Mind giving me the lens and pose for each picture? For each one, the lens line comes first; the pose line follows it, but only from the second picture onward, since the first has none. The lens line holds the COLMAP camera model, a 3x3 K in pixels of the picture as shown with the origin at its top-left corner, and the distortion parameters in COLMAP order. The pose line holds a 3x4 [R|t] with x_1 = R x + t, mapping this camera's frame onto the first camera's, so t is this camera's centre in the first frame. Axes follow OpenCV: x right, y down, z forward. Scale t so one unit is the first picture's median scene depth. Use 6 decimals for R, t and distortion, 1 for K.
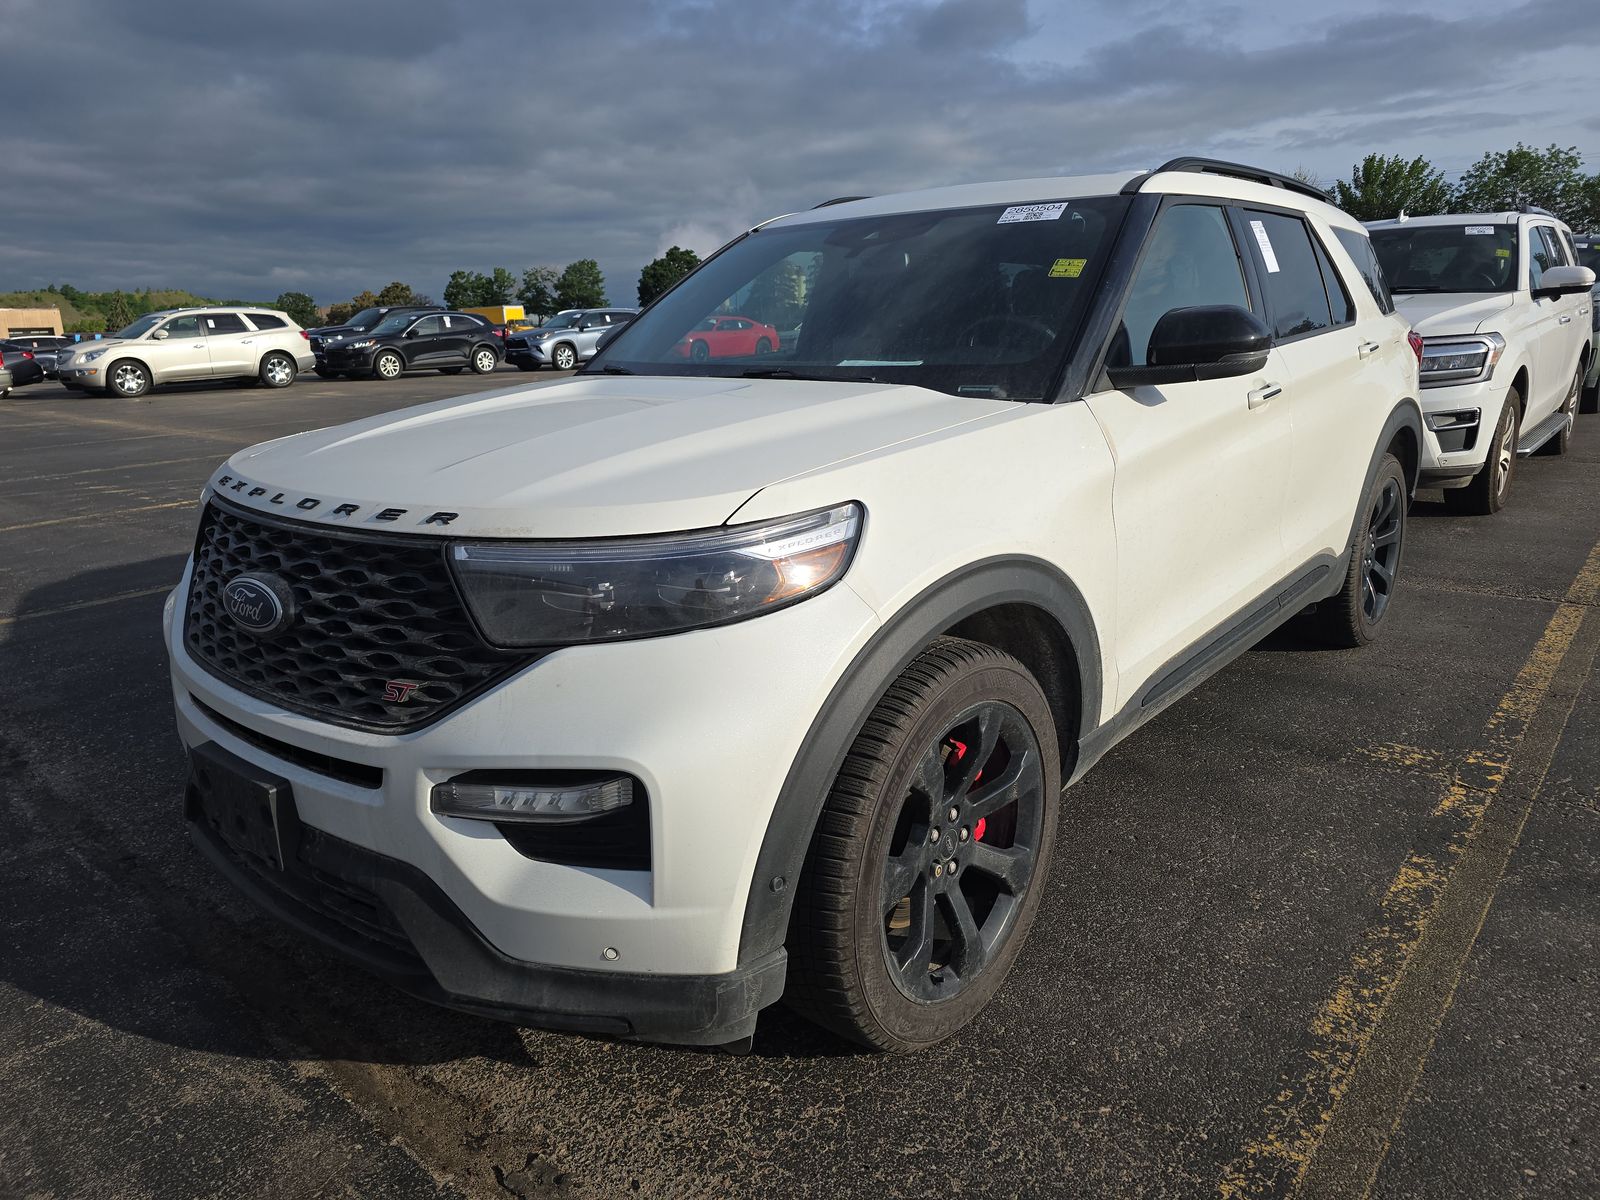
lens RADIAL K [[1077.9, 0, 816.0], [0, 1077.9, 592.0], [0, 0, 1]] dist [0.080232, -0.081229]
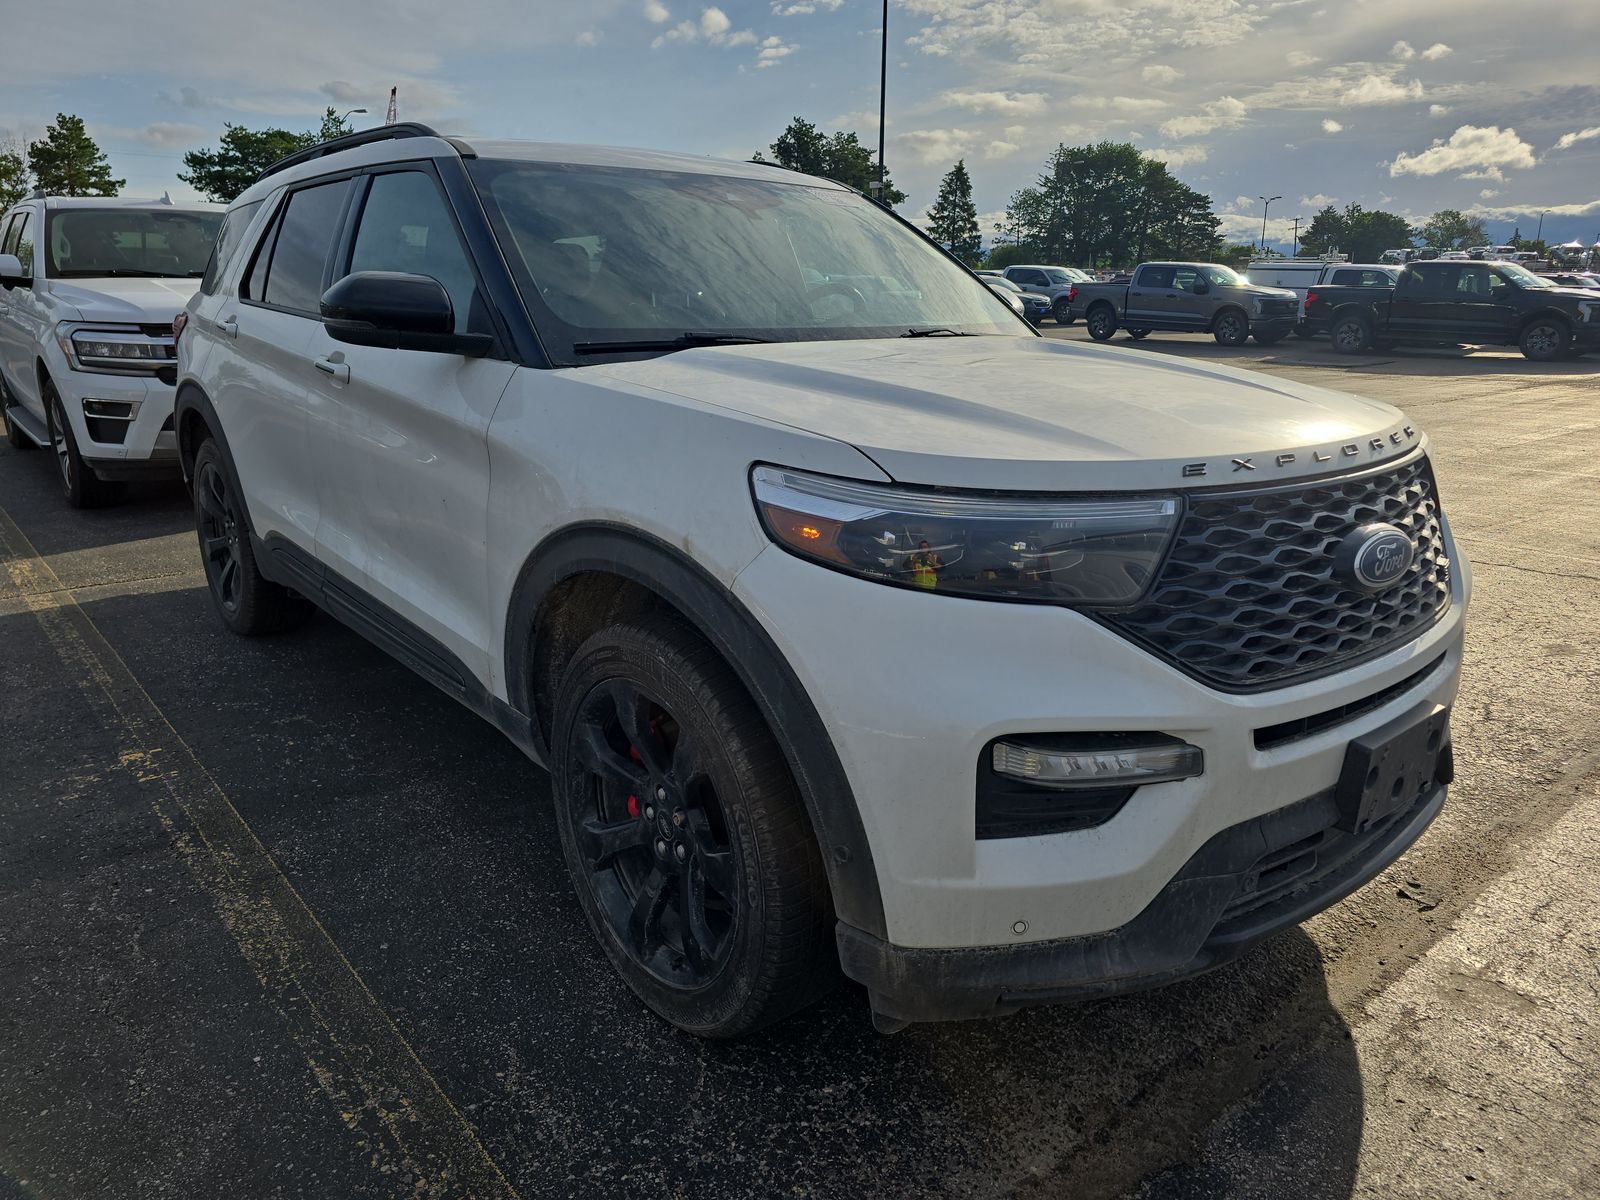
lens RADIAL K [[1077.9, 0, 816.0], [0, 1077.9, 592.0], [0, 0, 1]] dist [0.080232, -0.081229]
pose [[0.159823, -0.234301, 0.958937, -1.592344], [0.233404, 0.952849, 0.193913, -0.276130], [-0.959156, 0.192828, 0.206974, 1.341964]]
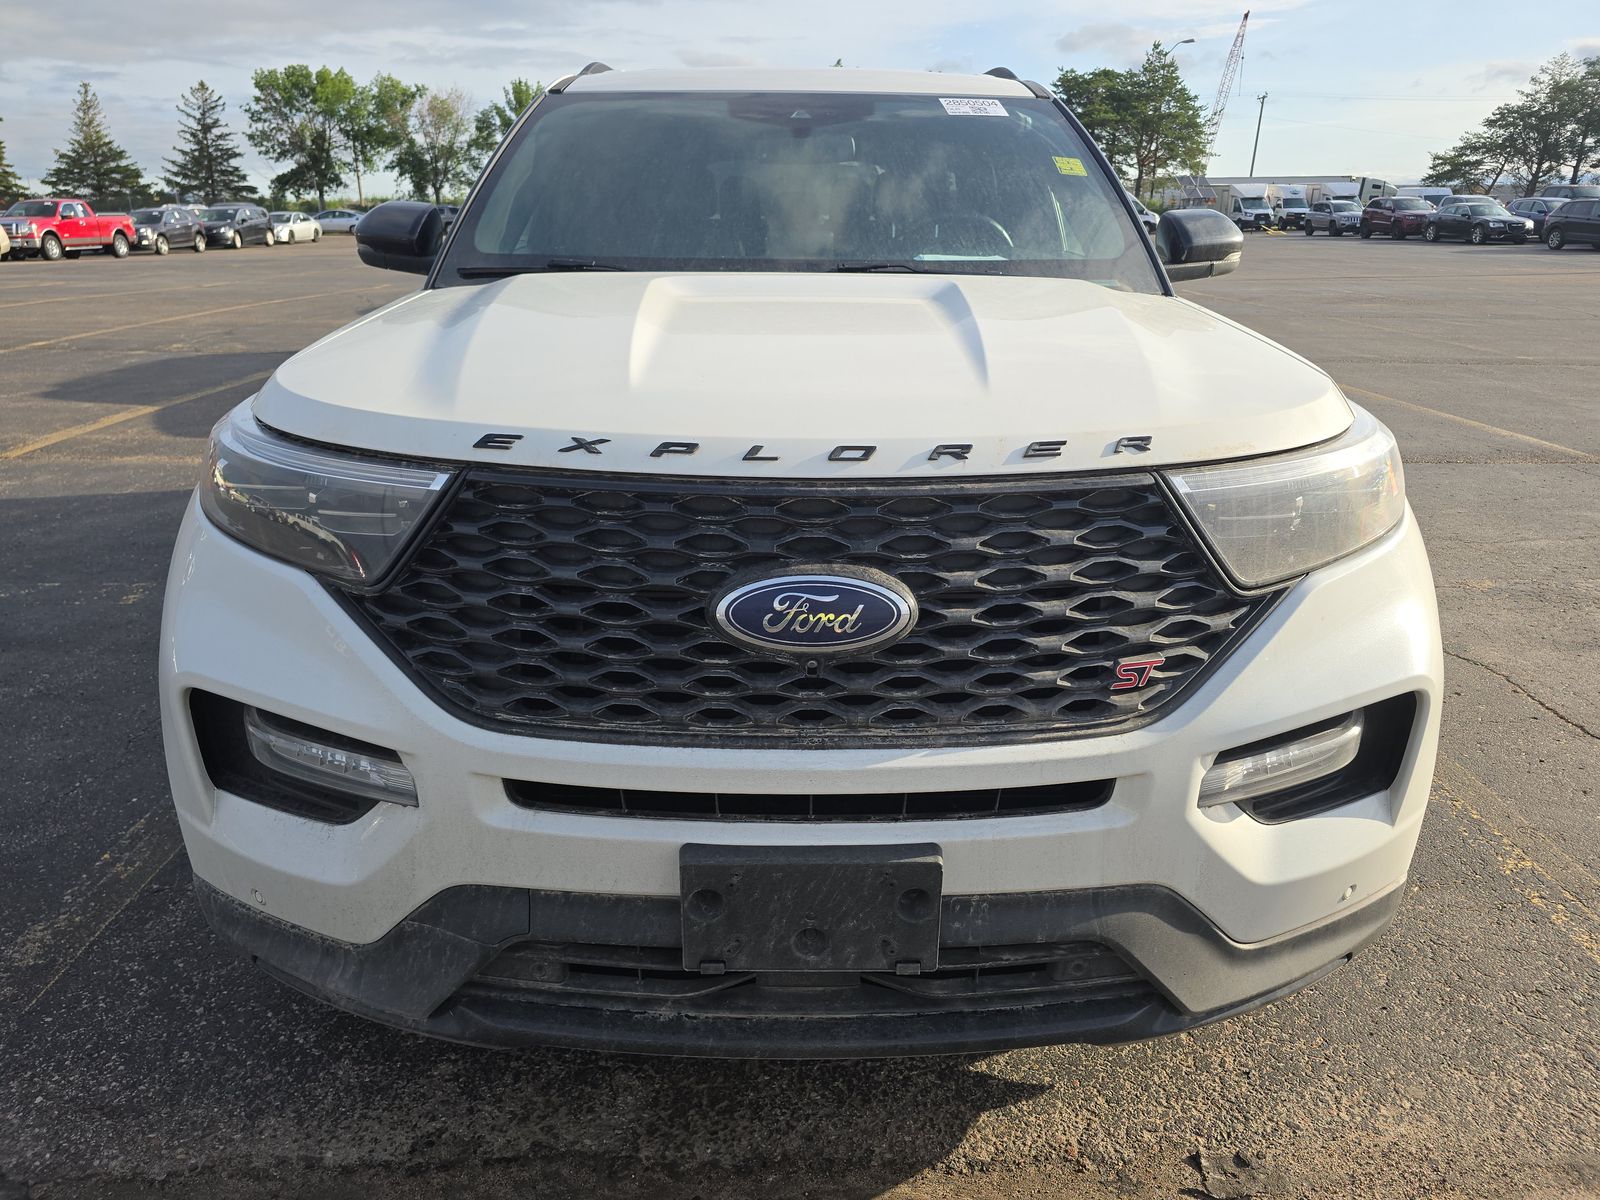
lens RADIAL K [[1077.9, 0, 816.0], [0, 1077.9, 592.0], [0, 0, 1]] dist [0.080232, -0.081229]
pose [[0.753745, -0.181396, 0.631636, -0.964266], [0.136877, 0.983405, 0.119080, -0.082795], [-0.642755, -0.003300, 0.766065, 0.519181]]
